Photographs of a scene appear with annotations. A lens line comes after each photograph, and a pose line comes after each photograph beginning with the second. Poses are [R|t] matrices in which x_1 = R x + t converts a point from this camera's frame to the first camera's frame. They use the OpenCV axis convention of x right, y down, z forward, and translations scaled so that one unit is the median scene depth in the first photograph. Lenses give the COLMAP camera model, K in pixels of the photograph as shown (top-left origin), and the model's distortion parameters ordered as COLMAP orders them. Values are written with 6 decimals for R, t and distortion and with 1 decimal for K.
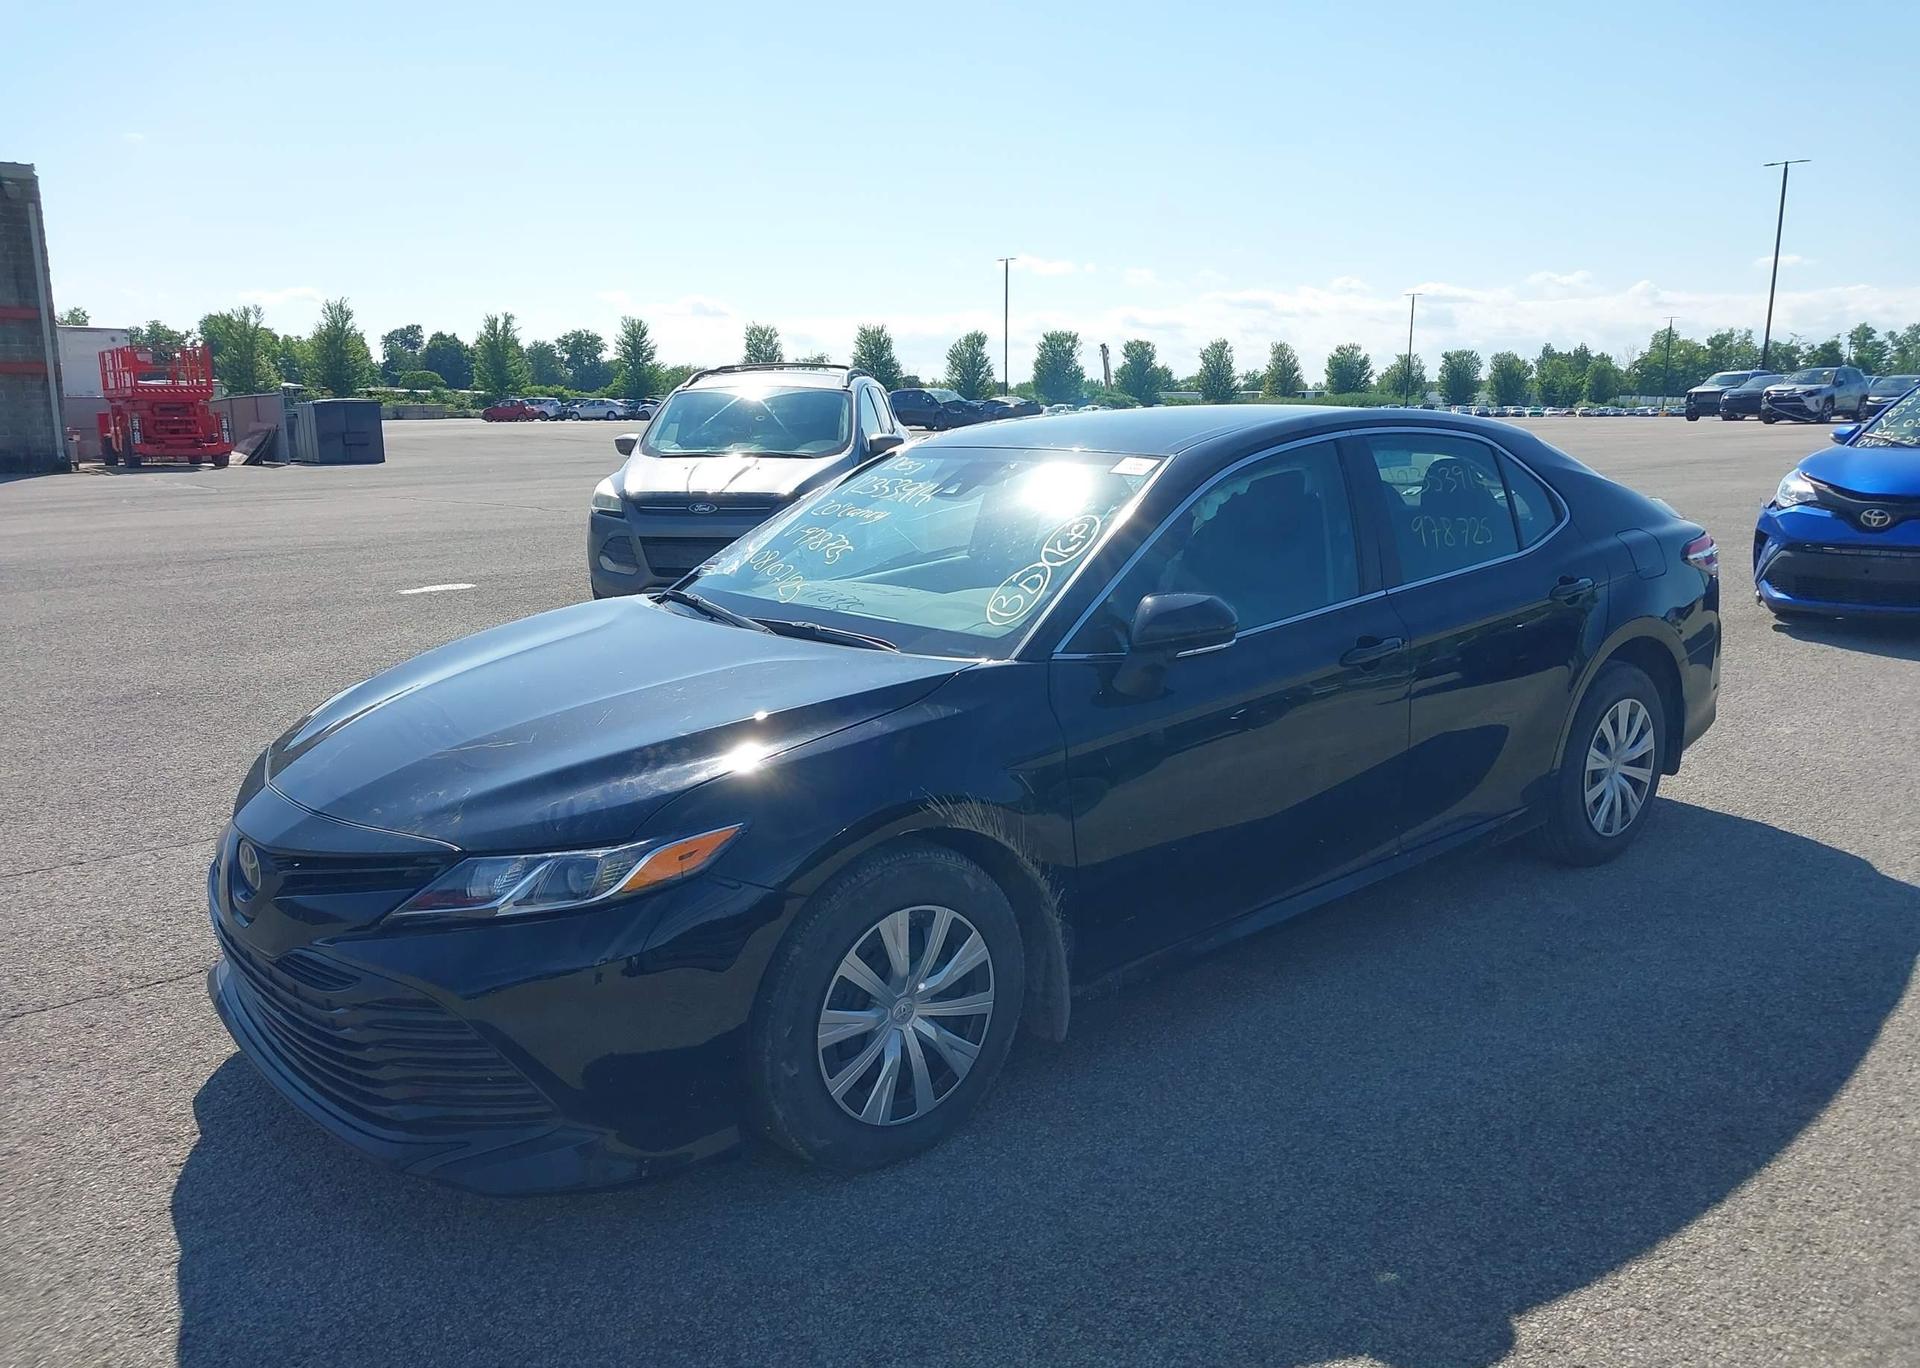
lens RADIAL K [[1380.7, 0, 980.4], [0, 1380.7, 700.8], [0, 0, 1]] dist [0.028281, -0.024479]
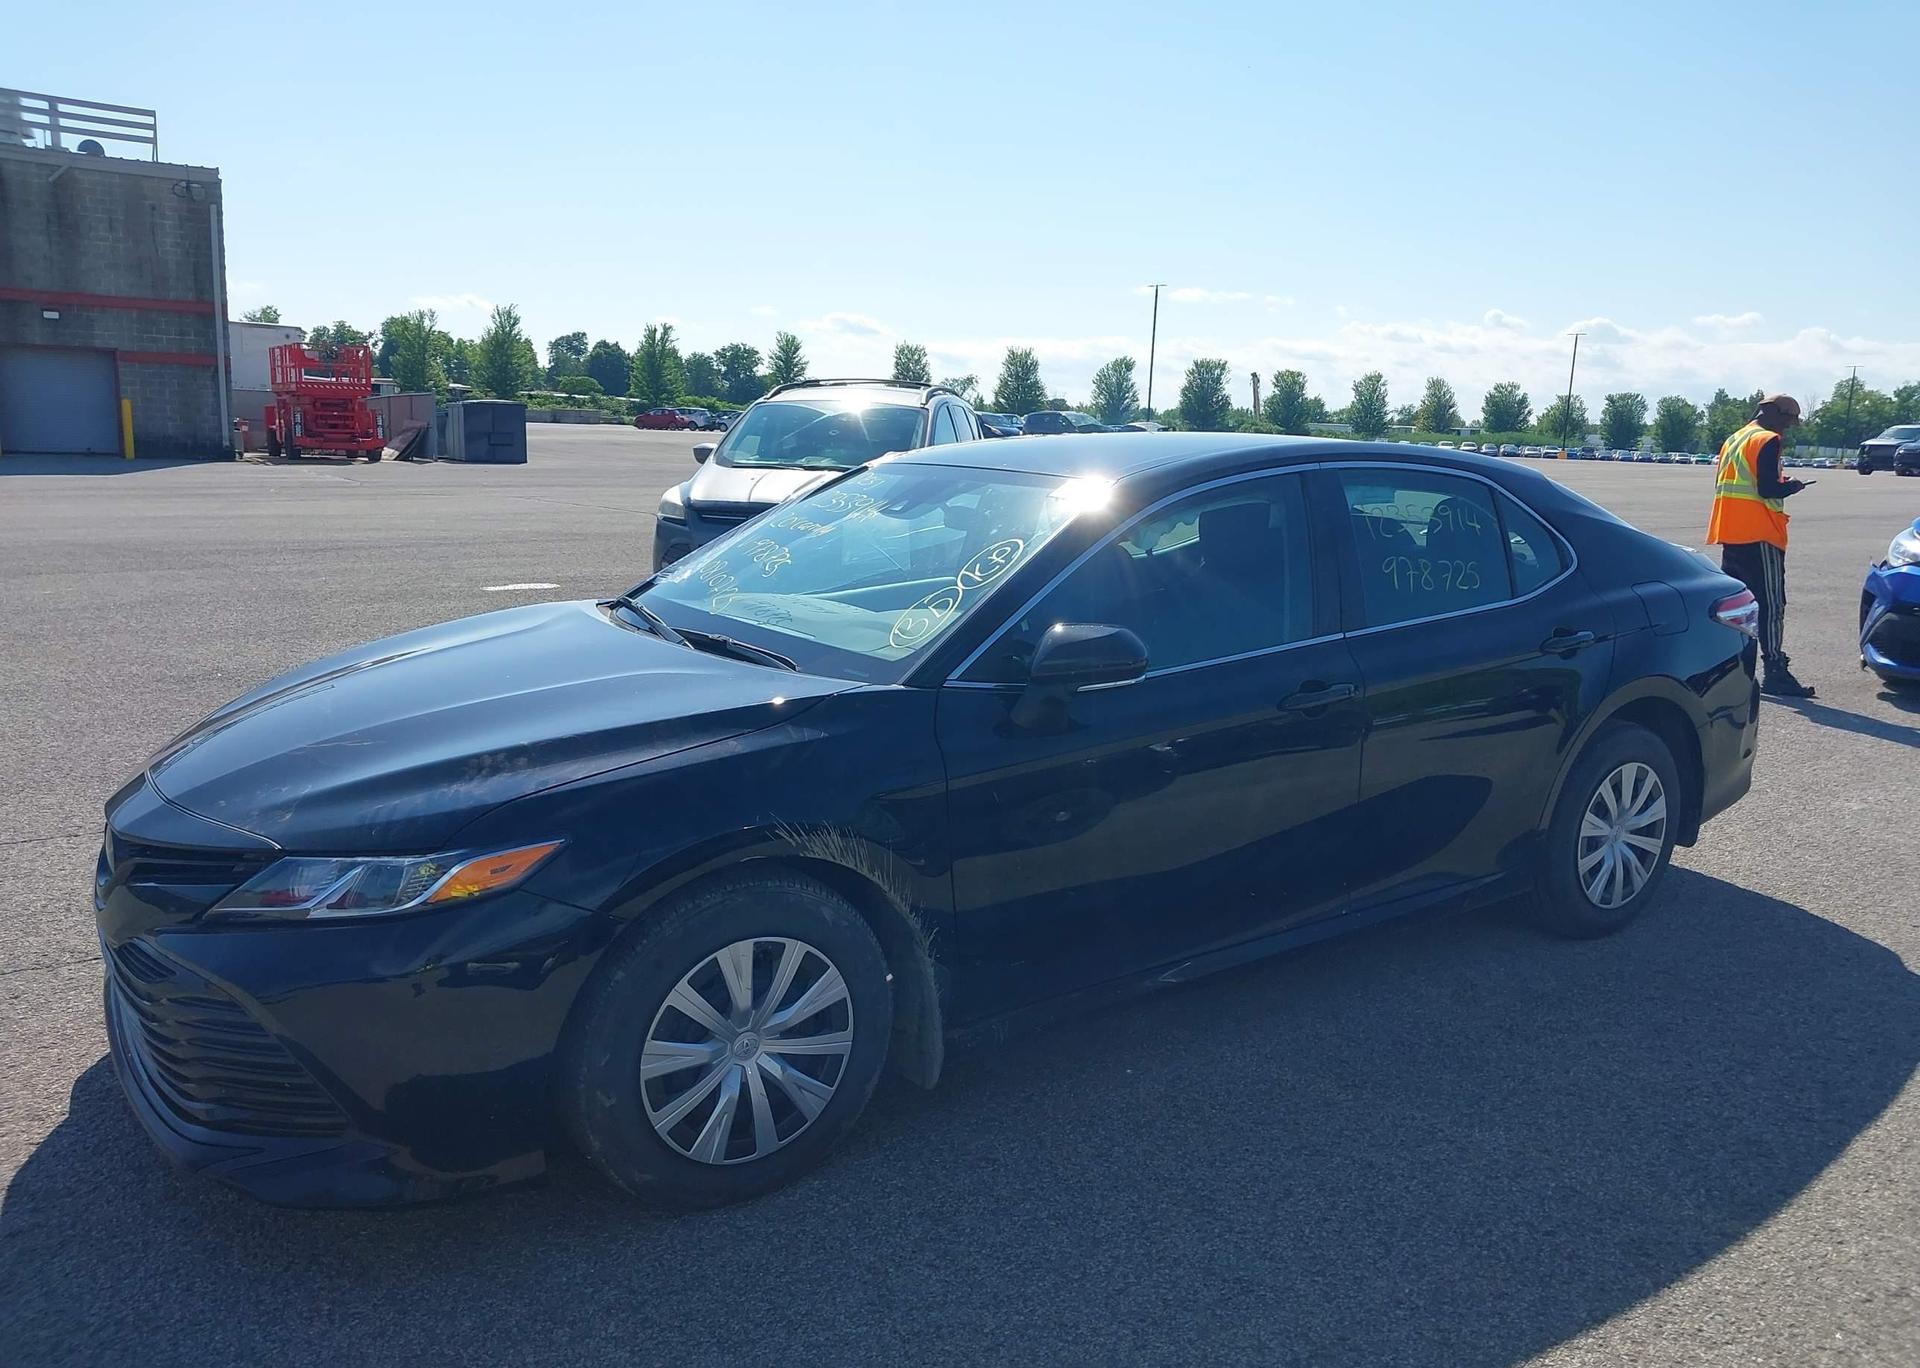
lens RADIAL K [[1380.7, 0, 993.9], [0, 1380.7, 714.3], [0, 0, 1]] dist [0.028281, -0.024479]
pose [[0.995120, 0.054762, -0.082081, 0.143449], [-0.055296, 0.998461, -0.004241, -0.007701], [0.081723, 0.008759, 0.996617, 0.045042]]
